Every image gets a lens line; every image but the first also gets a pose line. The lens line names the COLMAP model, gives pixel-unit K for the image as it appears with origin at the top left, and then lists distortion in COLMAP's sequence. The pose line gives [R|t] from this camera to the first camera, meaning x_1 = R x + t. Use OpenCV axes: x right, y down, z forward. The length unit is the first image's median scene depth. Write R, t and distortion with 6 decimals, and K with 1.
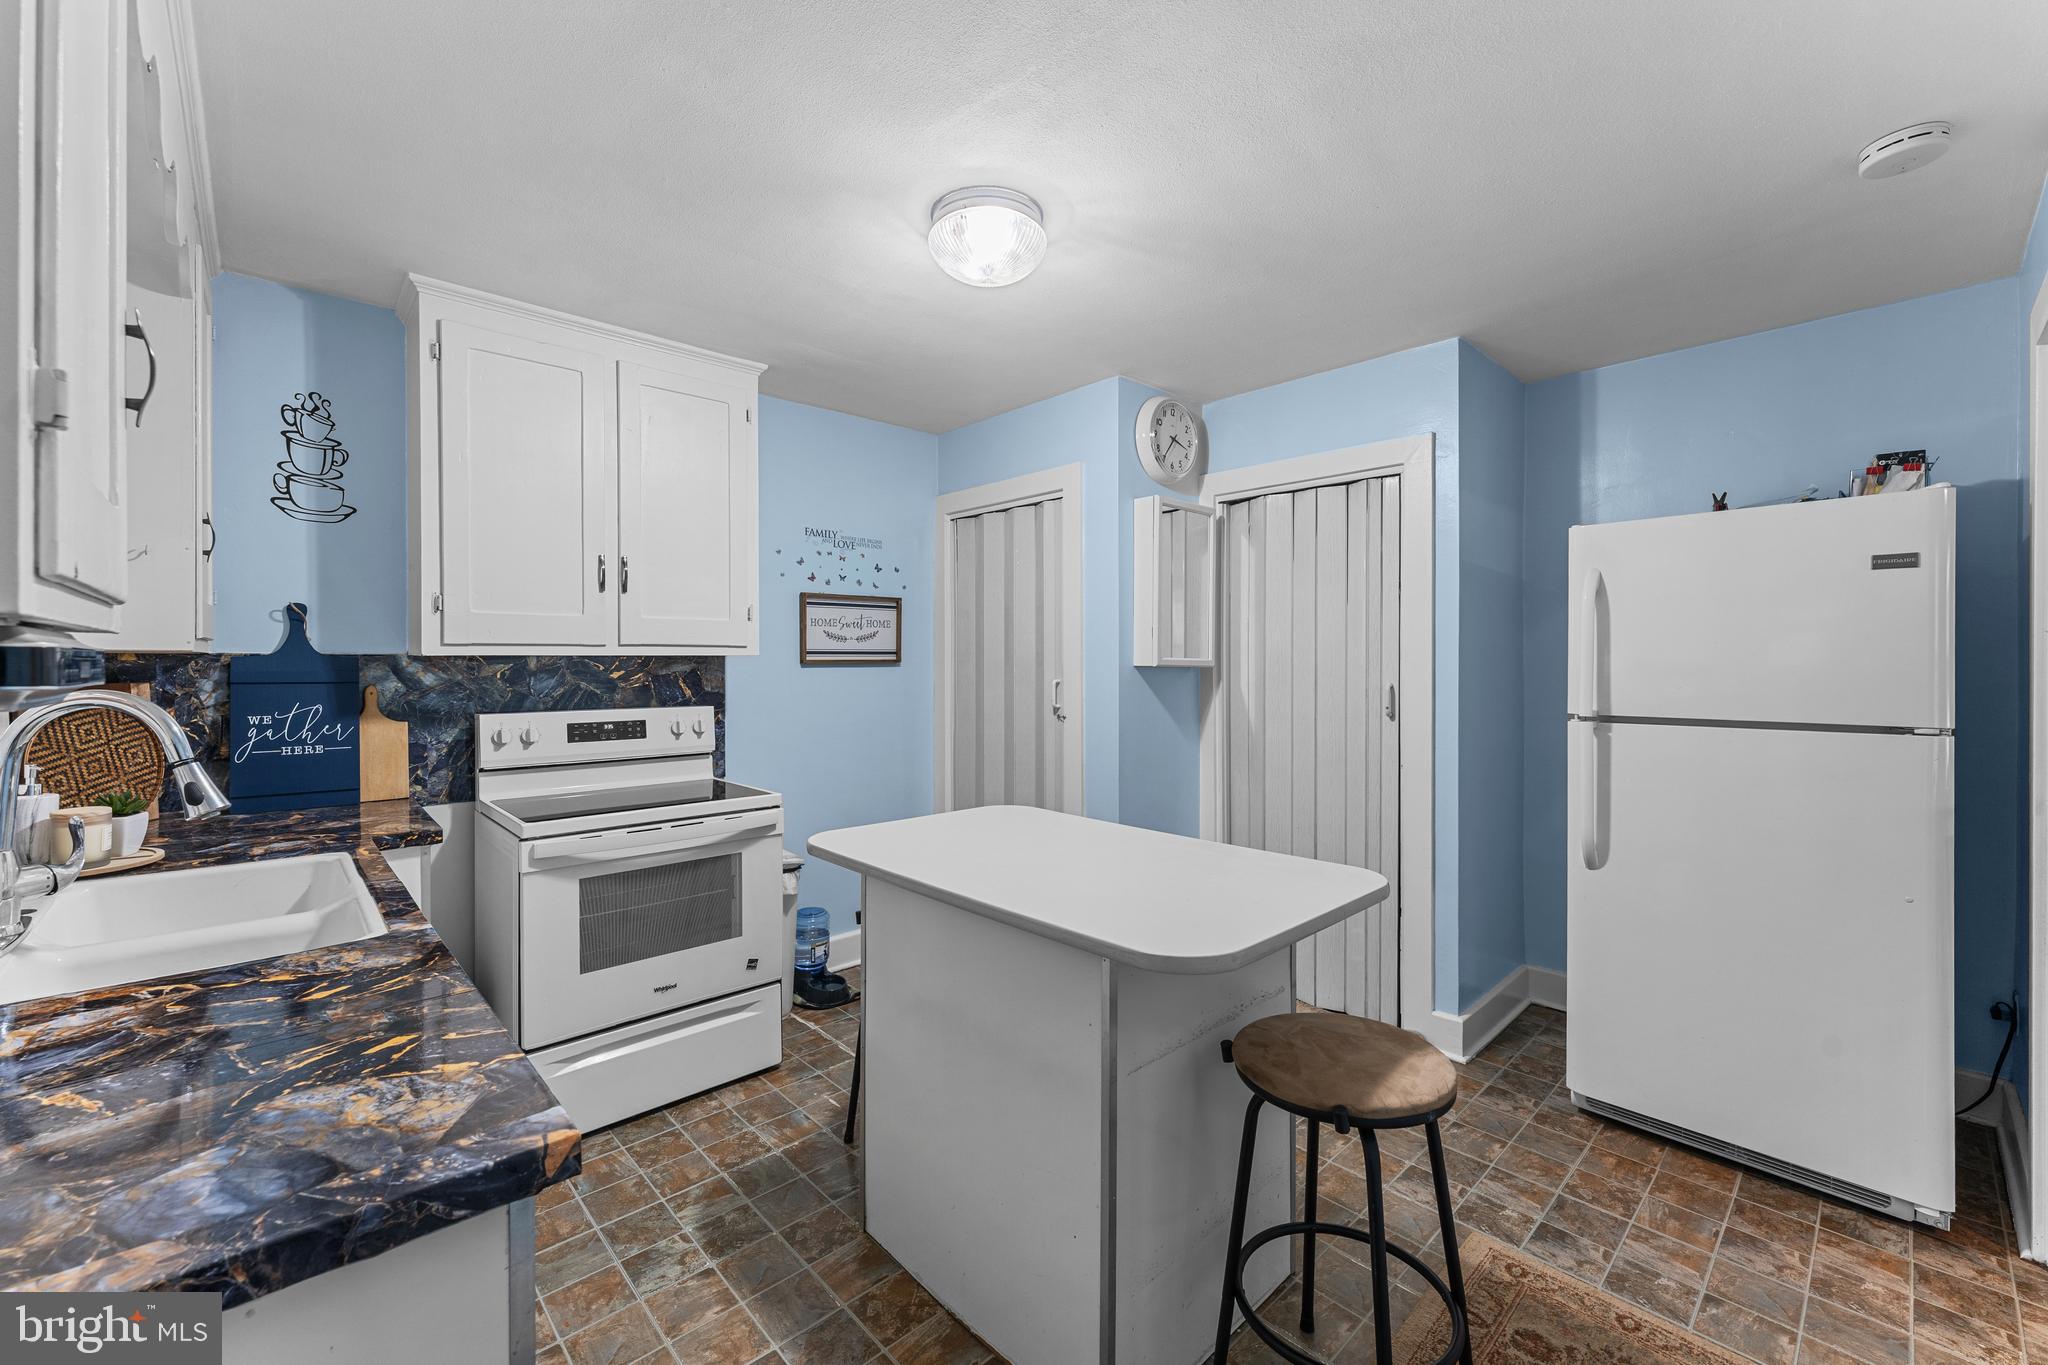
lens RADIAL K [[824.2, 0, 1019.2], [0, 824.2, 661.3], [0, 0, 1]] dist [-0.000322, 0.000121]
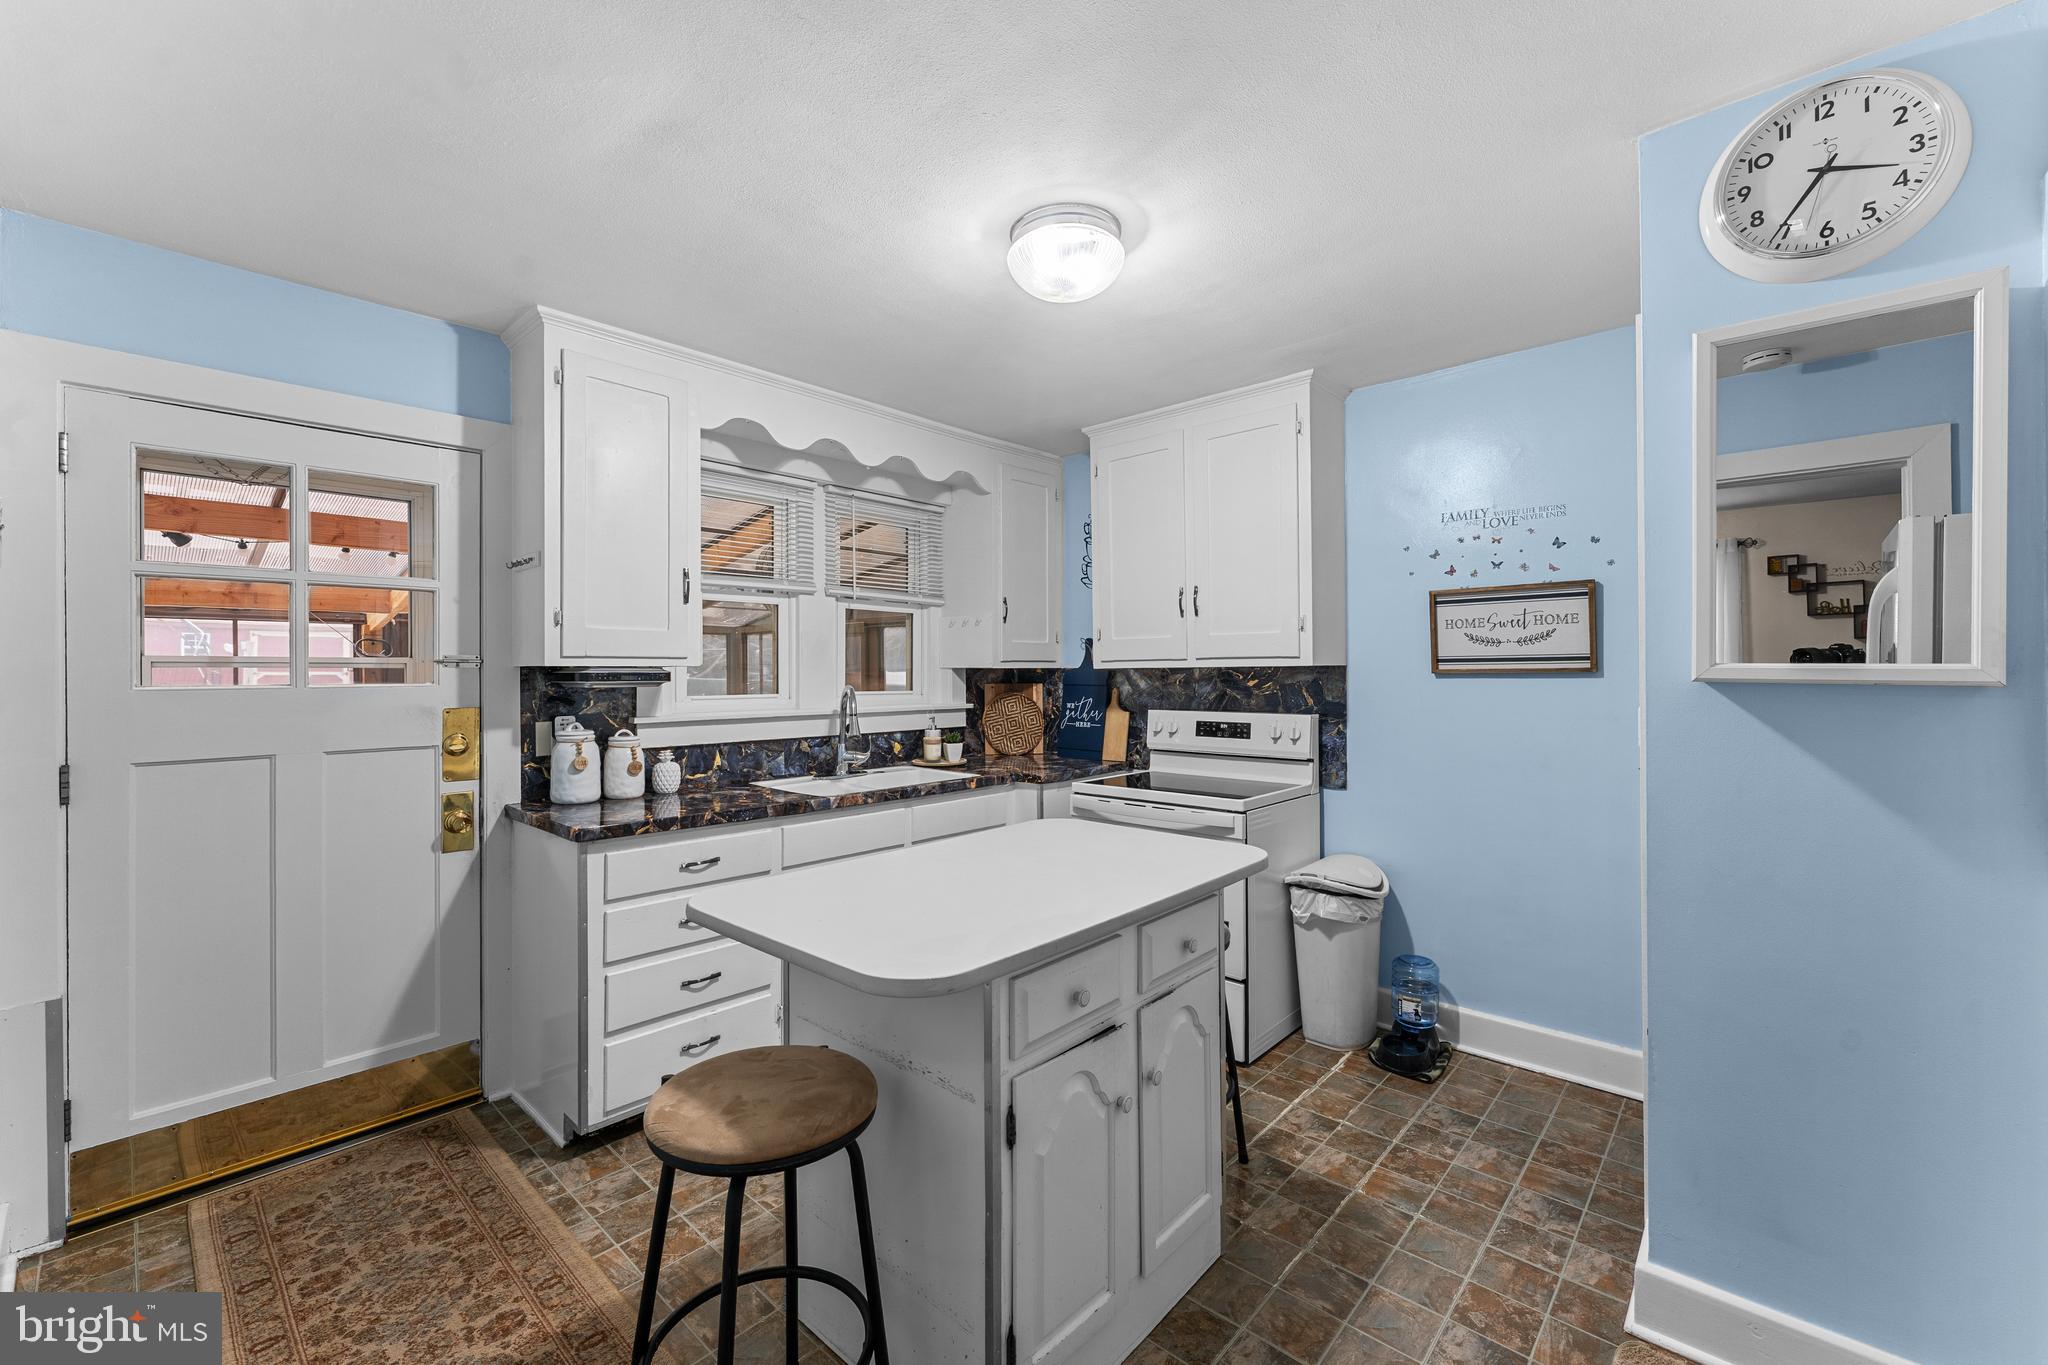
lens RADIAL K [[824.2, 0, 1026.7], [0, 824.2, 674.1], [0, 0, 1]] dist [-0.000322, 0.000121]
pose [[0.080921, 0.007518, -0.996692, 0.681358], [0.010761, 0.999907, 0.008416, -0.010378], [0.996662, -0.011407, 0.080833, 0.616265]]
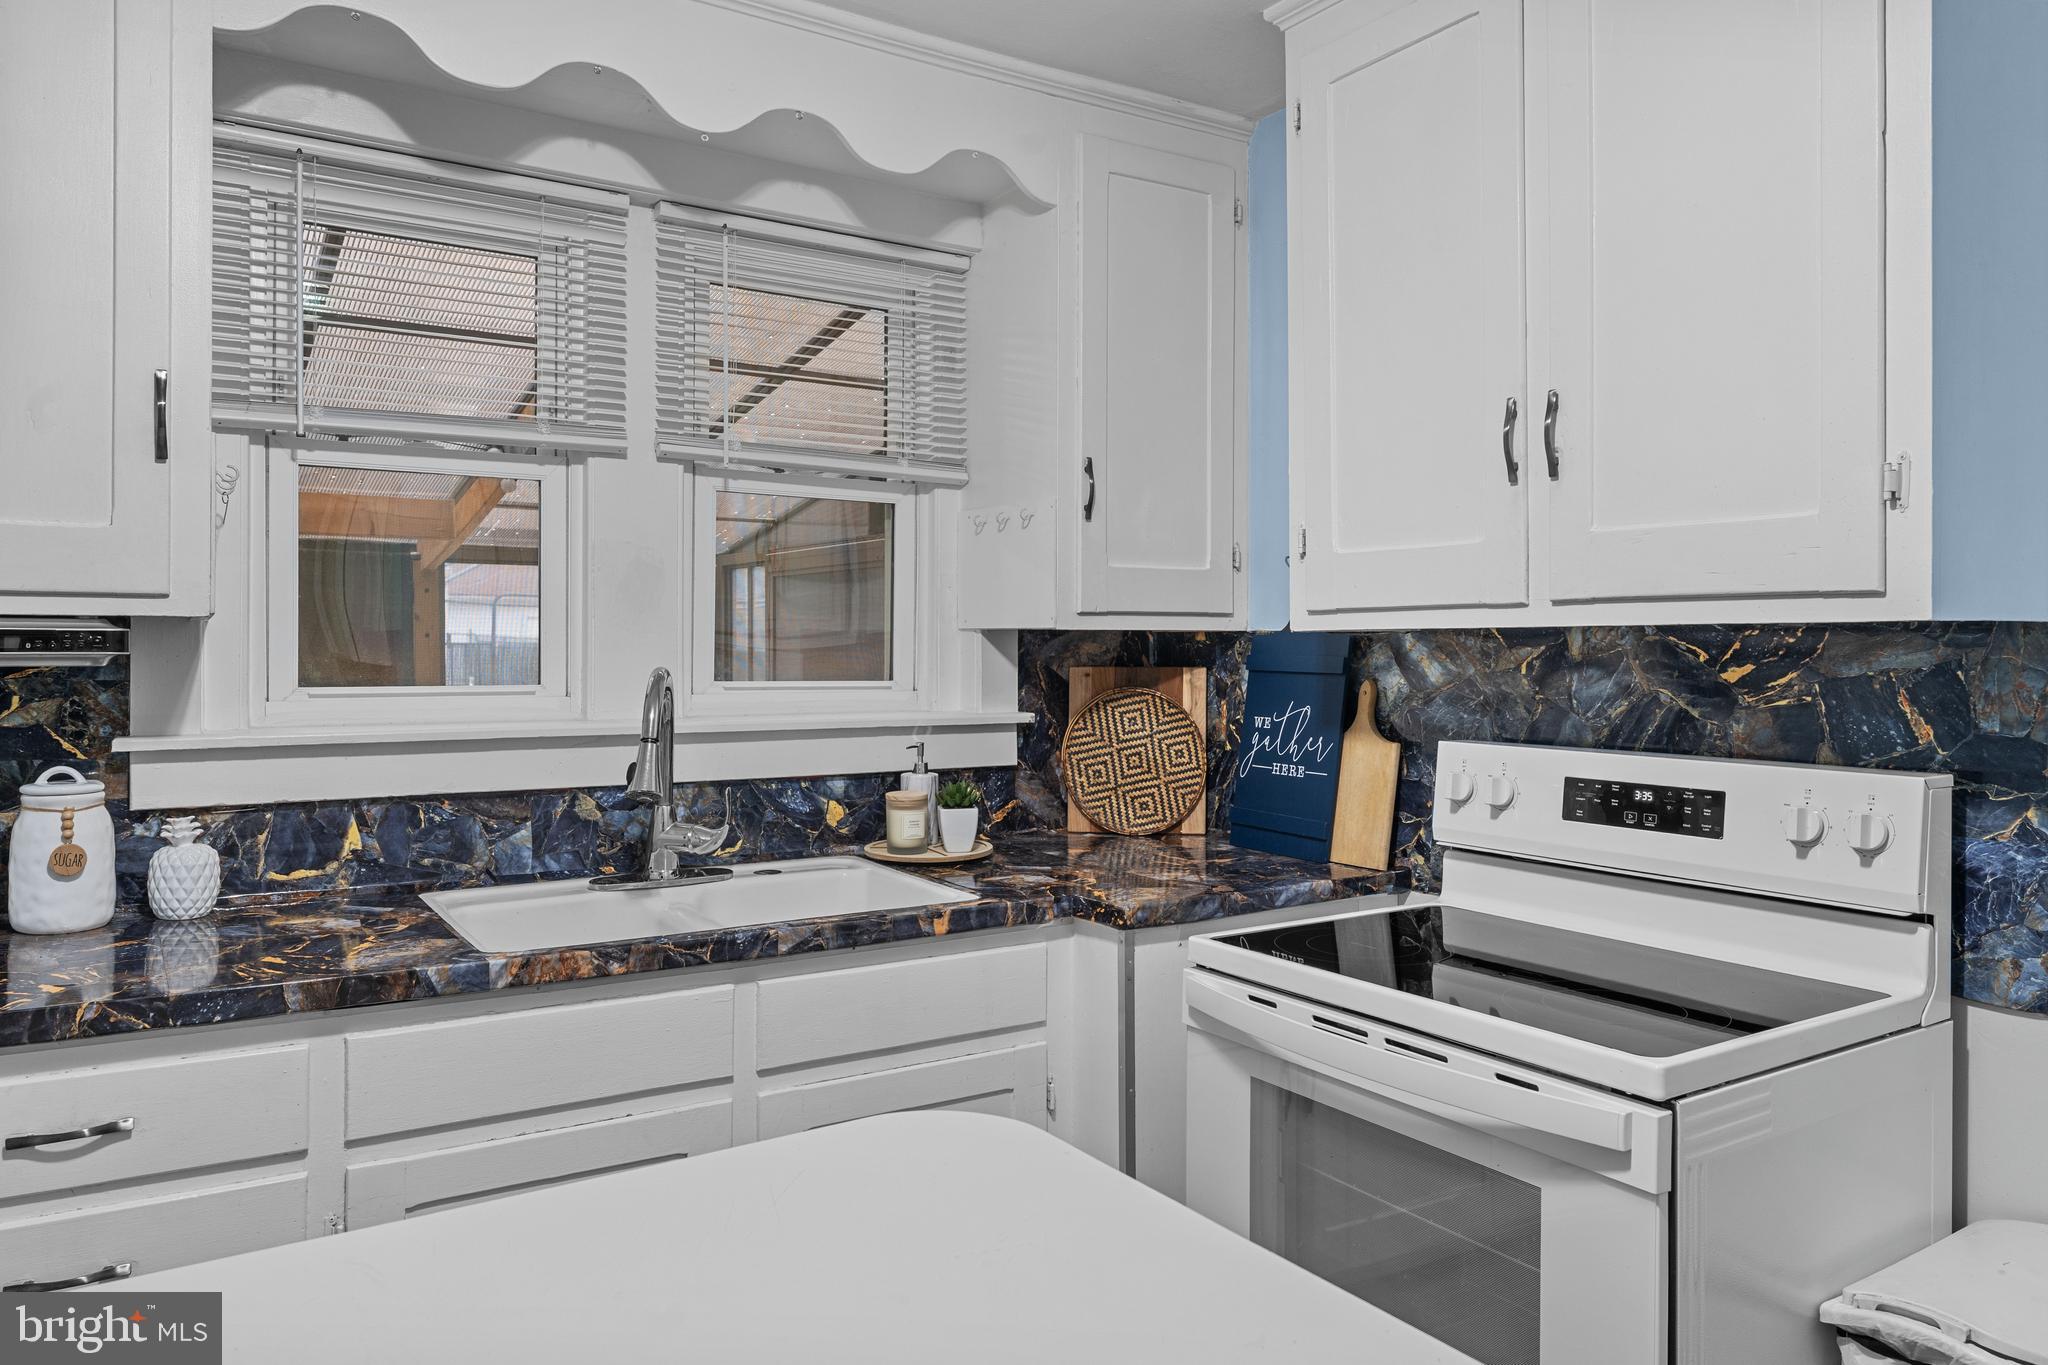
lens RADIAL K [[1372.4, 0, 1016.1], [0, 1372.4, 653.8], [0, 0, 1]] dist [0.003177, -0.005555]
pose [[-0.180880, 0.011167, -0.983442, 0.249879], [0.005064, 0.999933, 0.010423, -0.002428], [0.983492, -0.003095, -0.180924, 0.812726]]
